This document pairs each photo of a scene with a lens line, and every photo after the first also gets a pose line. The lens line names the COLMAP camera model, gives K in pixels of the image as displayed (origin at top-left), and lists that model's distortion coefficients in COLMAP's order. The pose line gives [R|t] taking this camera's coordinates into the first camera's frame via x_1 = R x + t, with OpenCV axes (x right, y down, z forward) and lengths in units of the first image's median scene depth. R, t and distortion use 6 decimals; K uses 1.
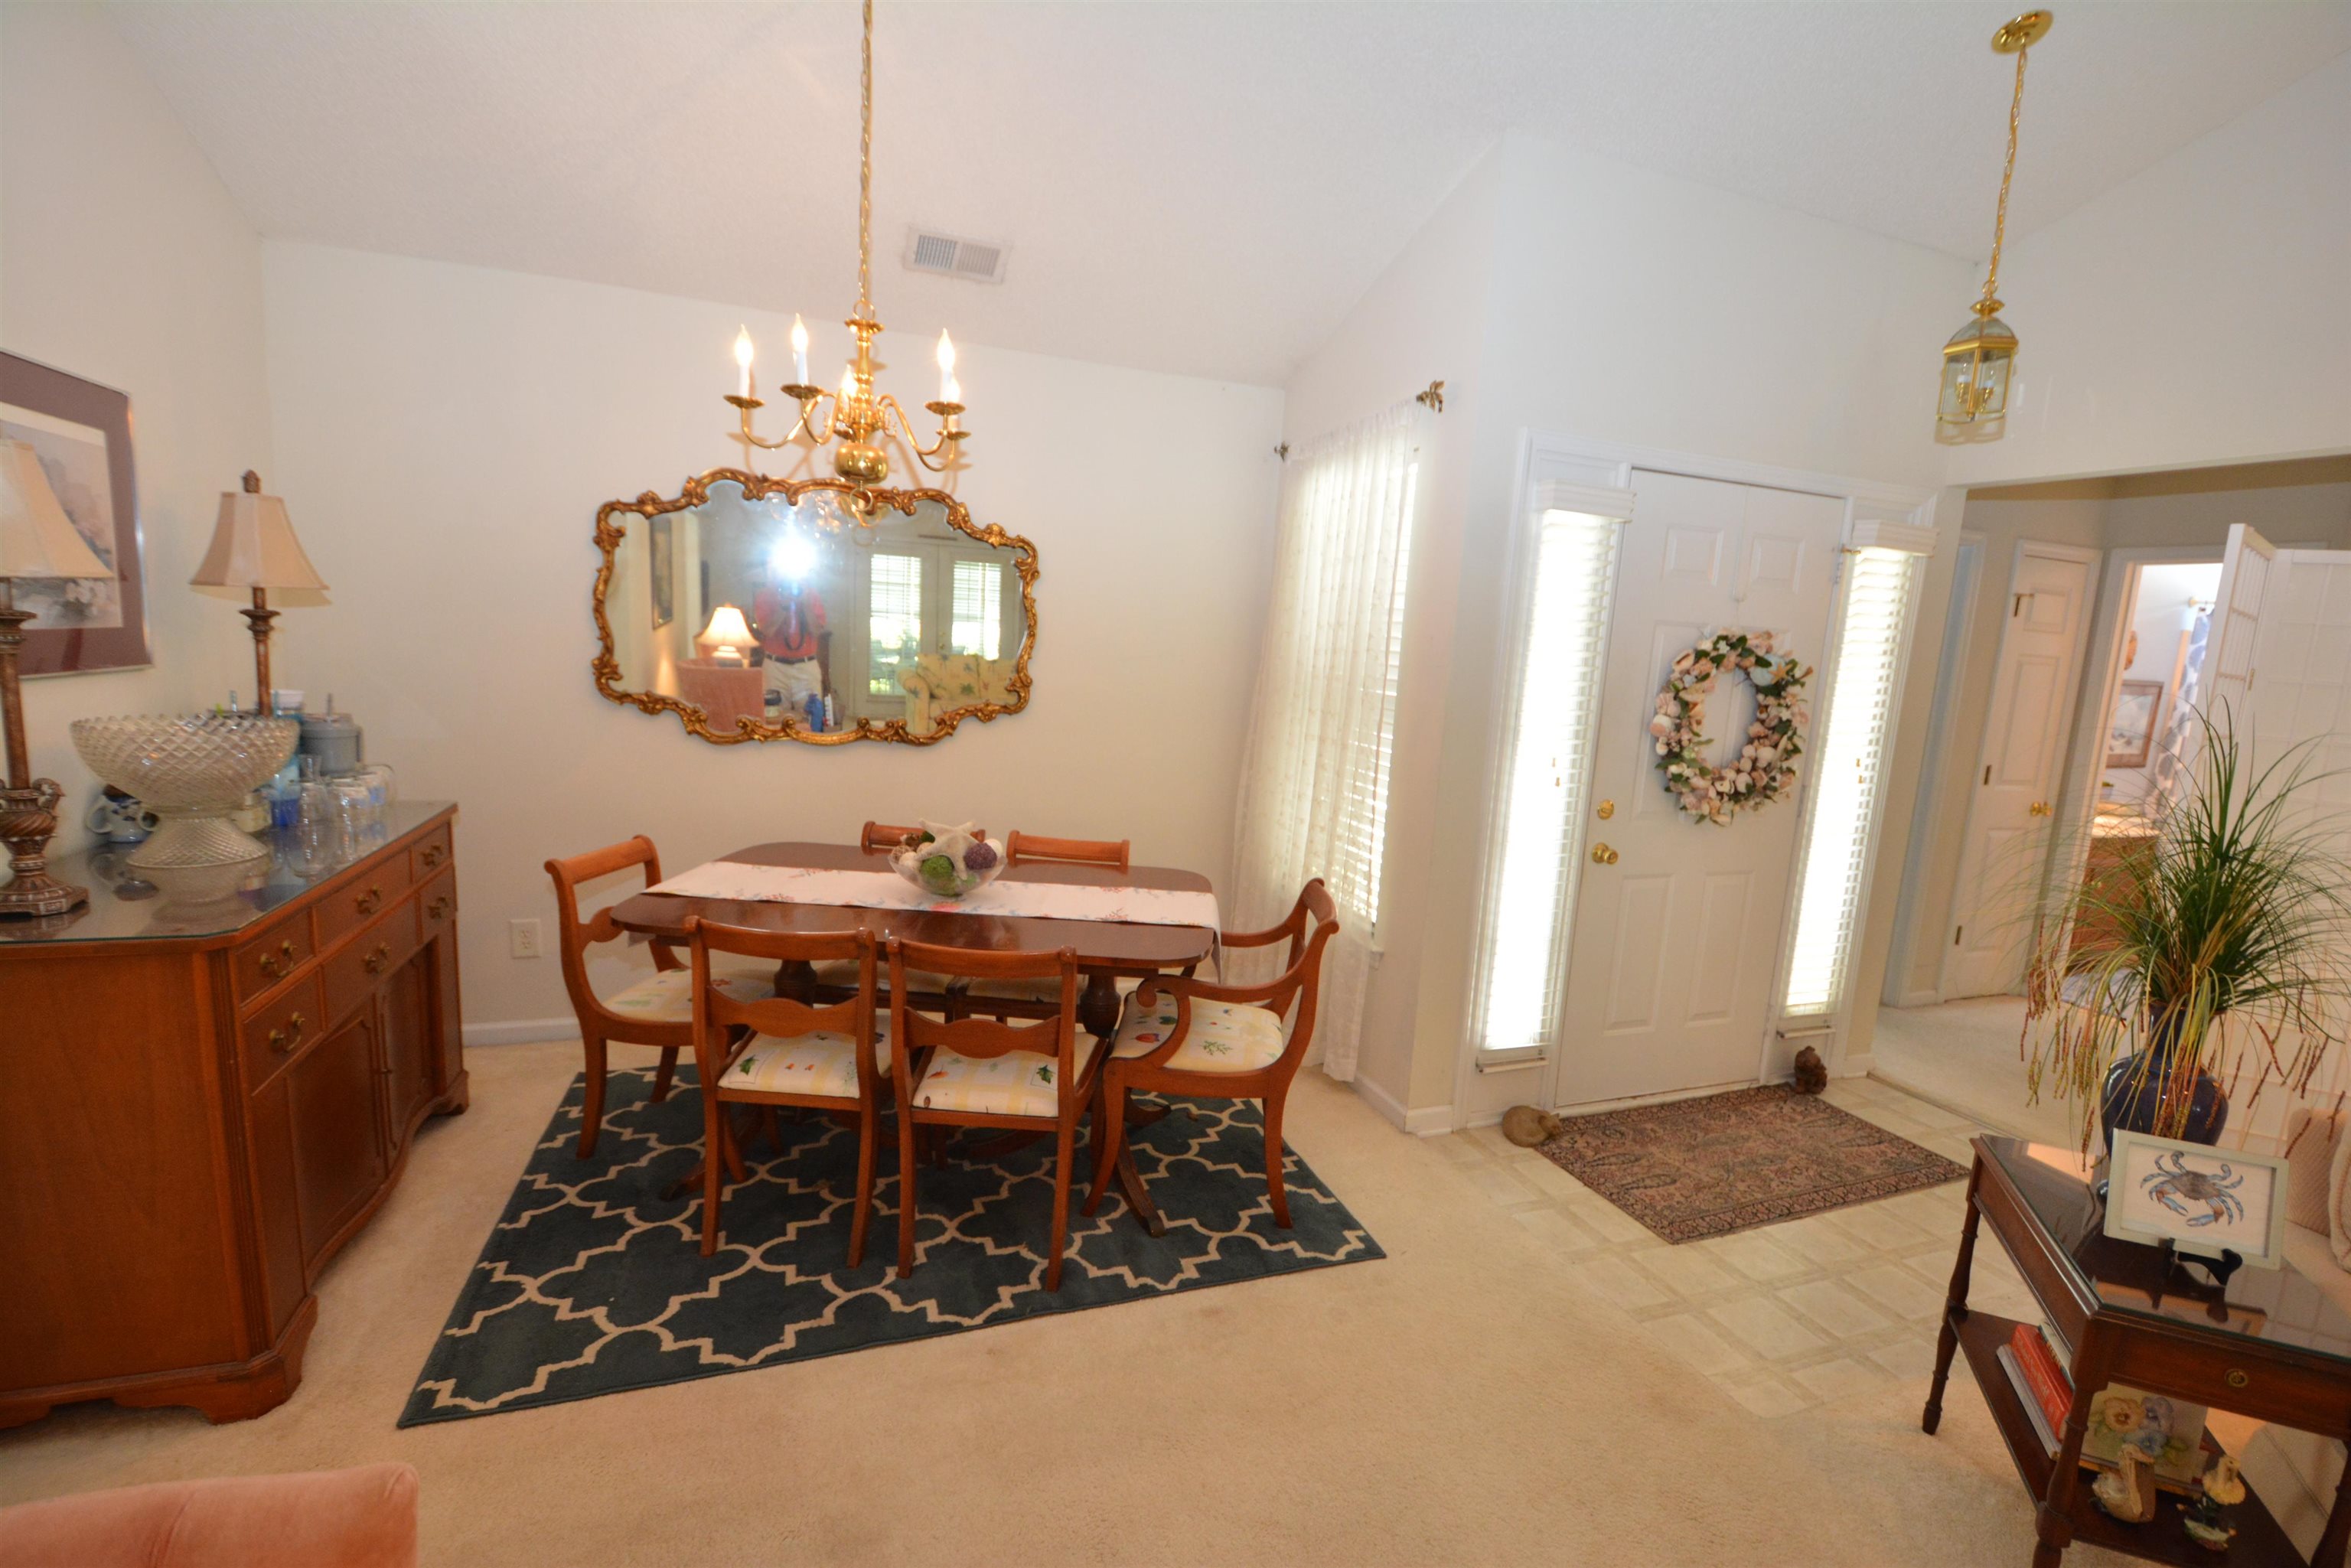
lens RADIAL K [[1027.8, 0, 1172.4], [0, 1027.8, 793.4], [0, 0, 1]] dist [0.024523, -0.027609]
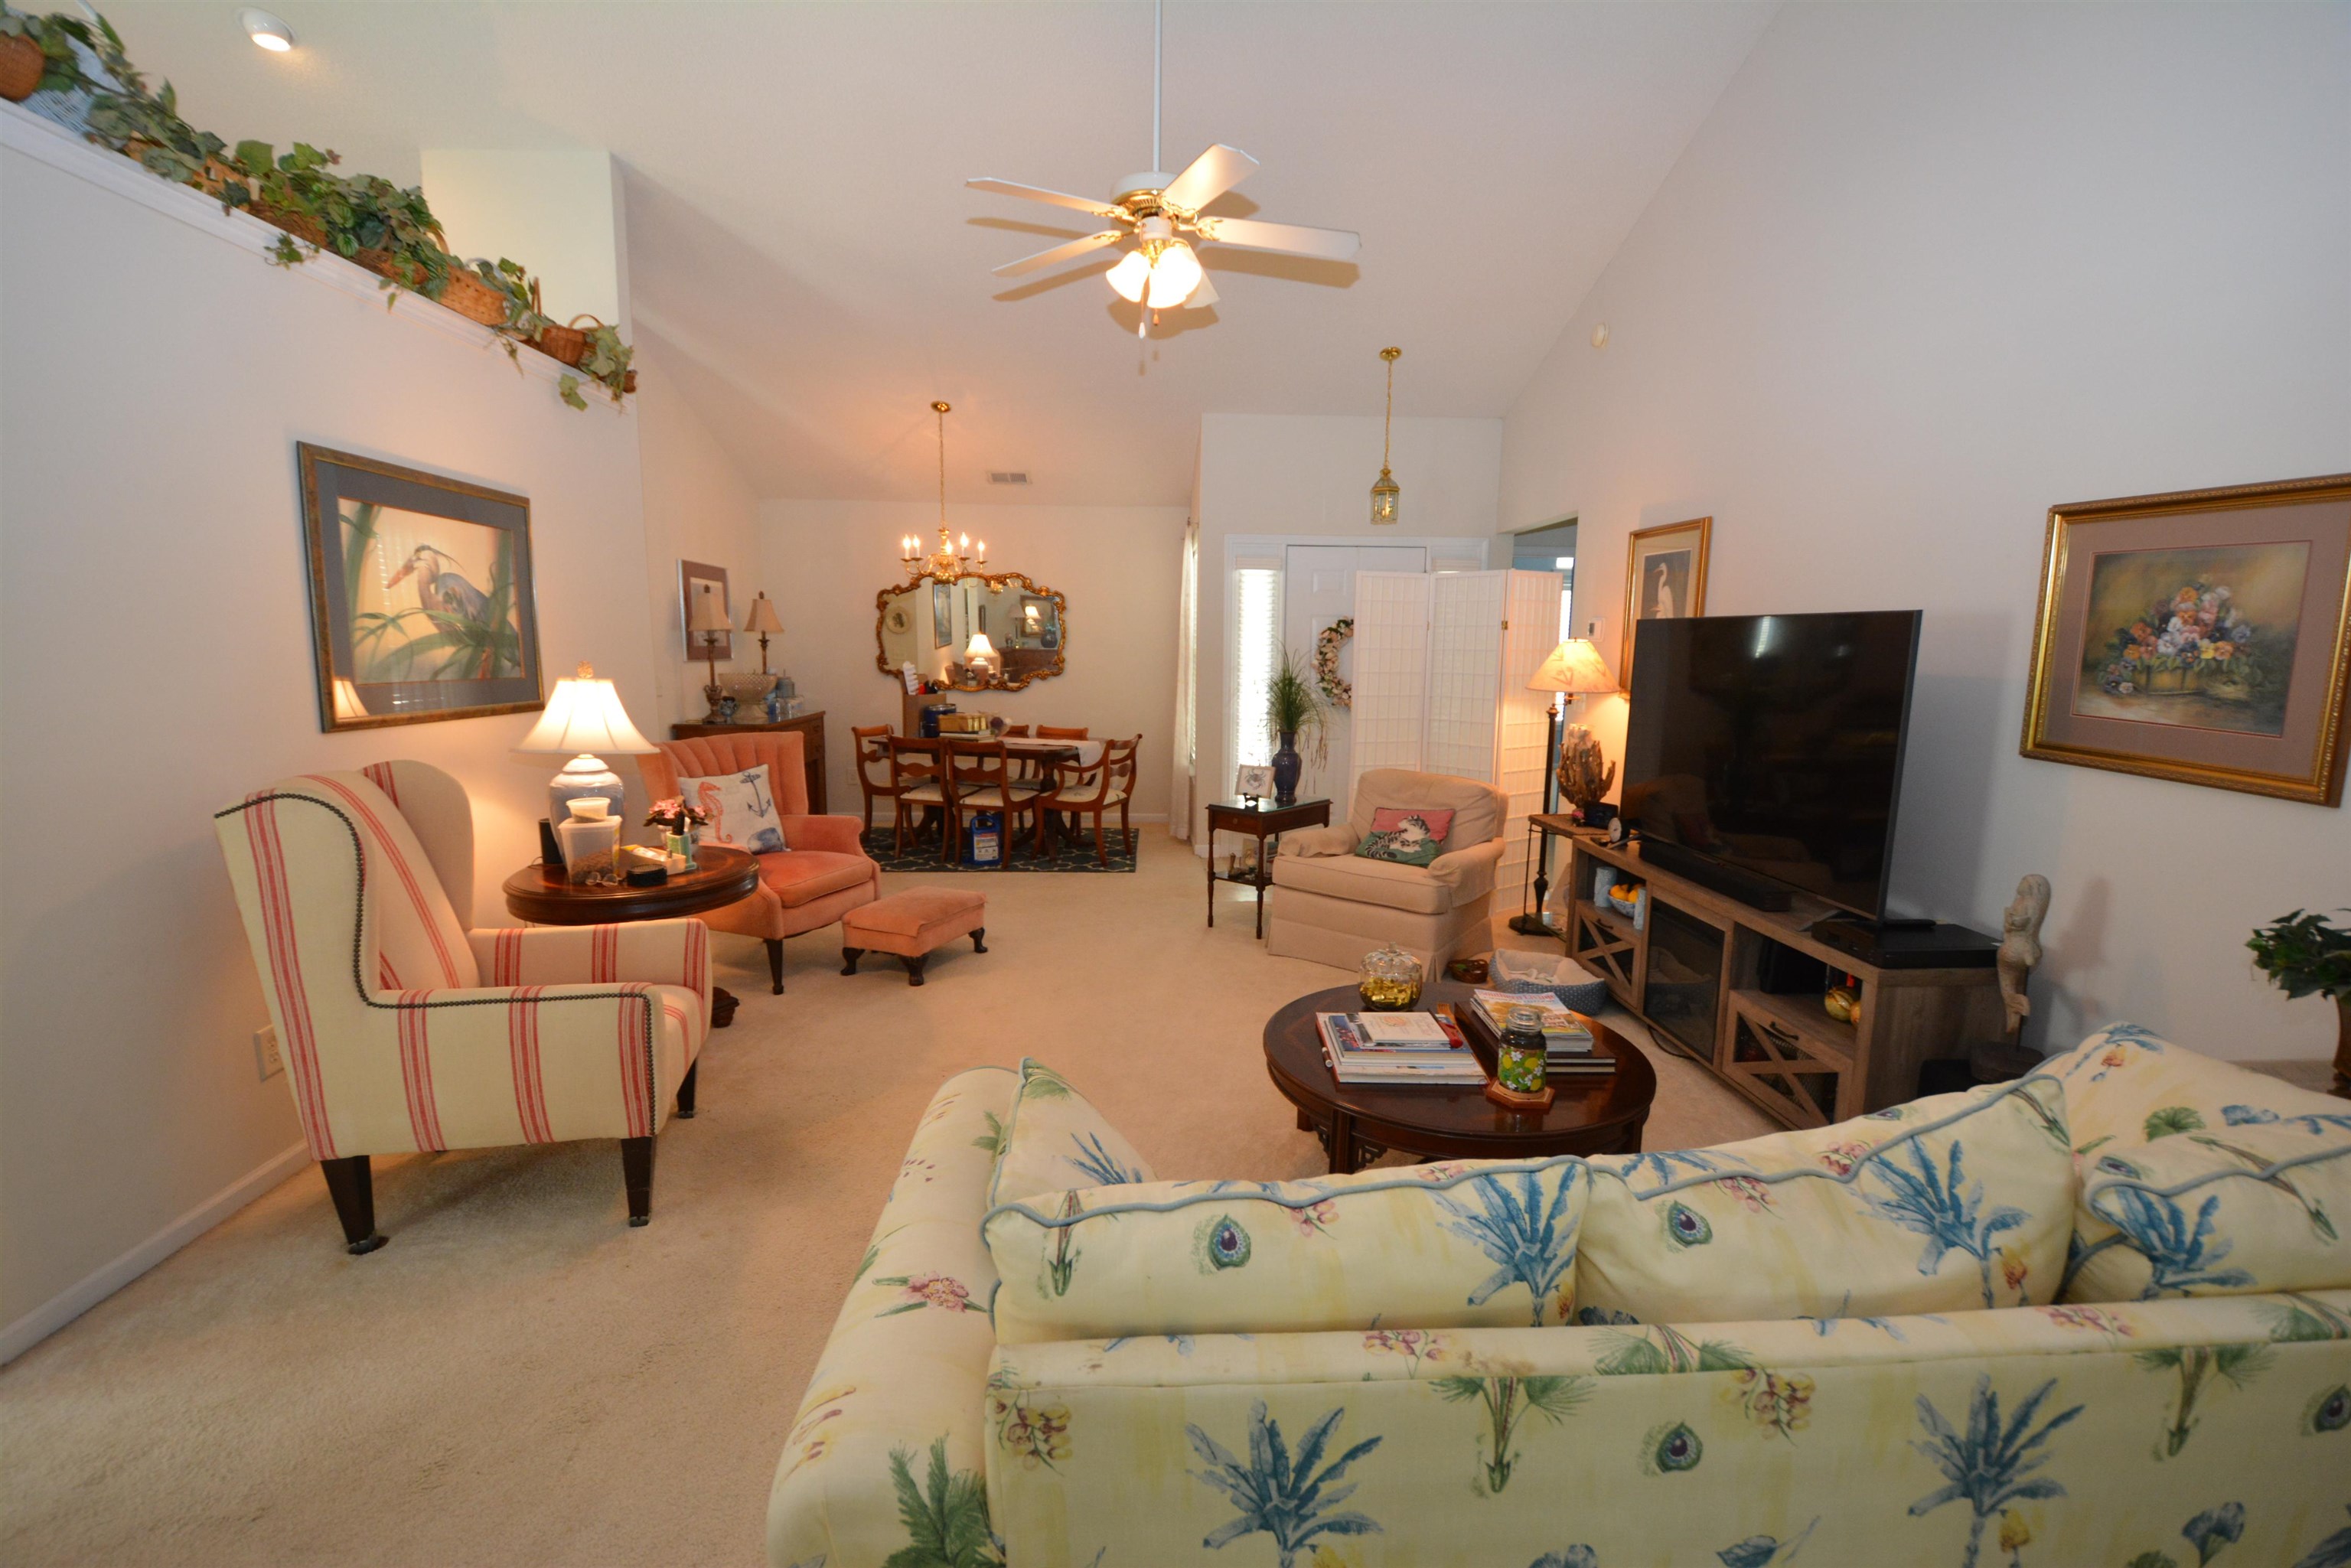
lens RADIAL K [[1026.5, 0, 1175.6], [0, 1026.5, 790.7], [0, 0, 1]] dist [0.022045, -0.026477]
pose [[0.953309, -0.005773, -0.301943, 0.814888], [0.000297, 0.999835, -0.018179, 0.224661], [0.301998, 0.017241, 0.953153, -1.052019]]
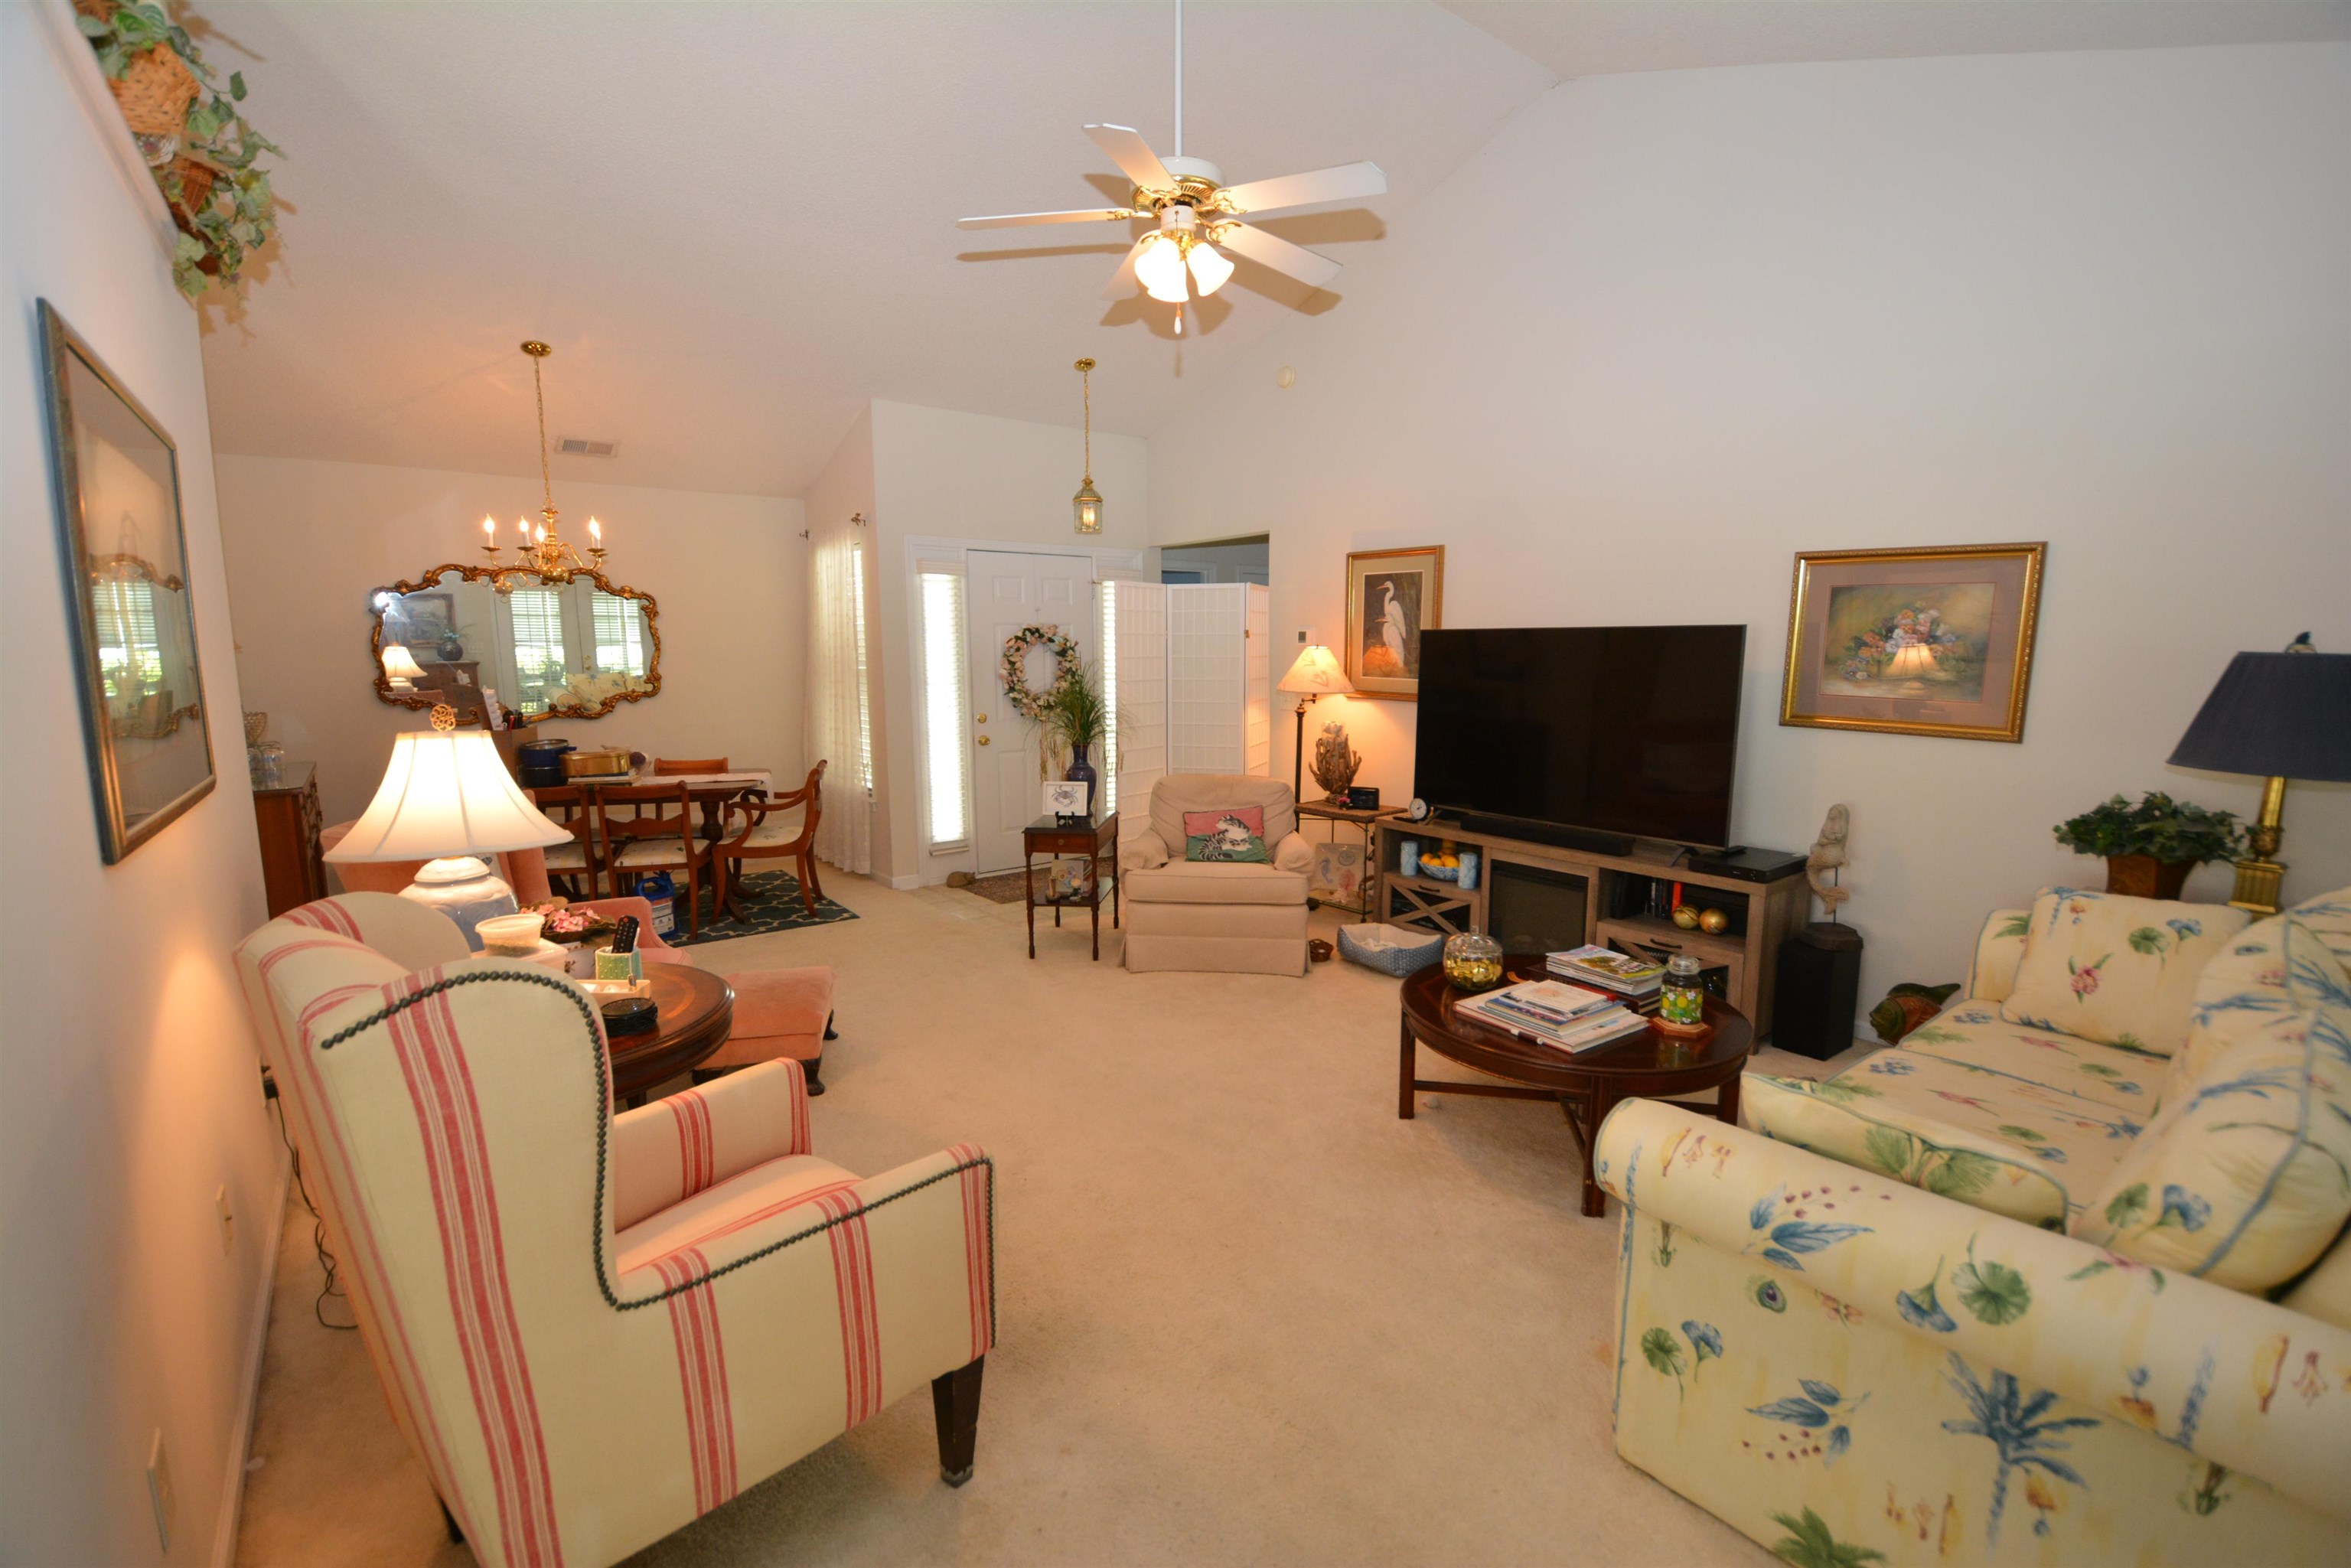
lens RADIAL K [[1027.8, 0, 1172.4], [0, 1027.8, 793.4], [0, 0, 1]] dist [0.024523, -0.027609]
pose [[0.952641, -0.103690, 0.285875, 0.184881], [0.104247, 0.994462, 0.013312, 0.171107], [-0.285672, 0.017120, 0.958175, -1.004890]]
